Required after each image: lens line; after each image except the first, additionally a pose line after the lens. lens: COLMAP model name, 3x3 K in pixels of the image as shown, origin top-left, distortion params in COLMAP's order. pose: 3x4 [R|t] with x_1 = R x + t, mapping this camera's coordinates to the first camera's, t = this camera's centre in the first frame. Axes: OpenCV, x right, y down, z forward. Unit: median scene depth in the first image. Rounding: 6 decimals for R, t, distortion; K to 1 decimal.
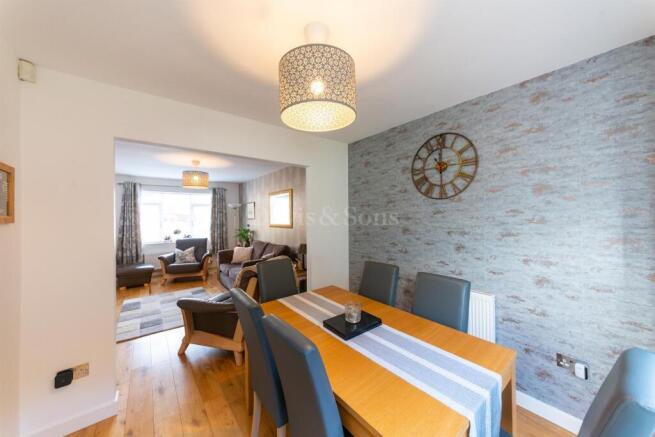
lens RADIAL K [[231.9, 0, 326.0], [0, 231.9, 214.1], [0, 0, 1]] dist [-0.000402, 0.001038]
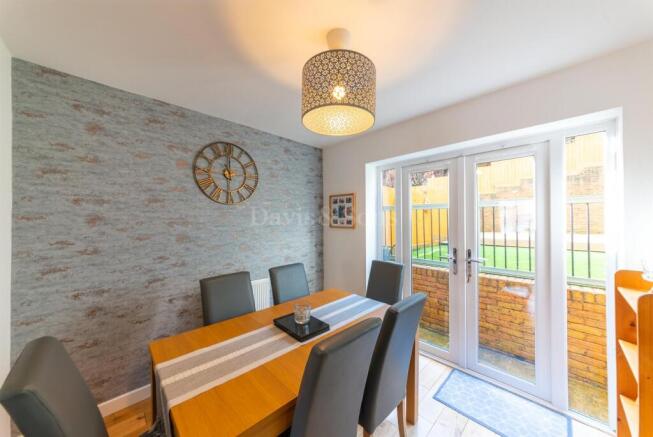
lens RADIAL K [[231.2, 0, 330.0], [0, 231.2, 219.6], [0, 0, 1]] dist [-0.000402, 0.001038]
pose [[-0.117686, 0.008365, 0.993016, -0.589623], [-0.005953, 0.999941, -0.009129, 0.011173], [-0.993033, -0.006986, -0.117630, 0.646385]]
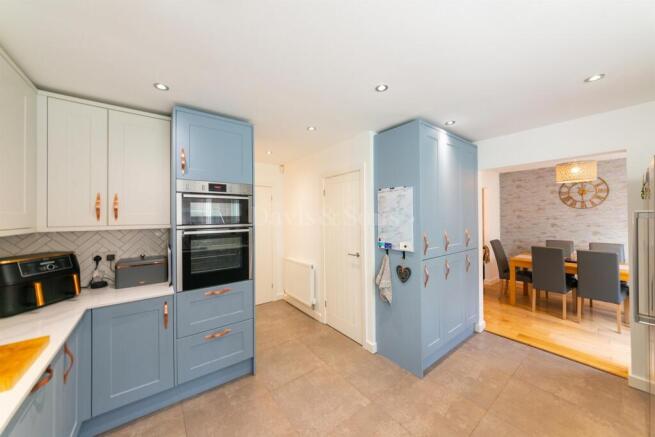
lens RADIAL K [[231.9, 0, 331.4], [0, 231.9, 214.5], [0, 0, 1]] dist [-0.000402, 0.001038]
pose [[0.999999, -0.000245, 0.001391, -1.576602], [0.000244, 0.999999, 0.000989, -0.017081], [-0.001392, -0.000989, 0.999999, -0.924360]]
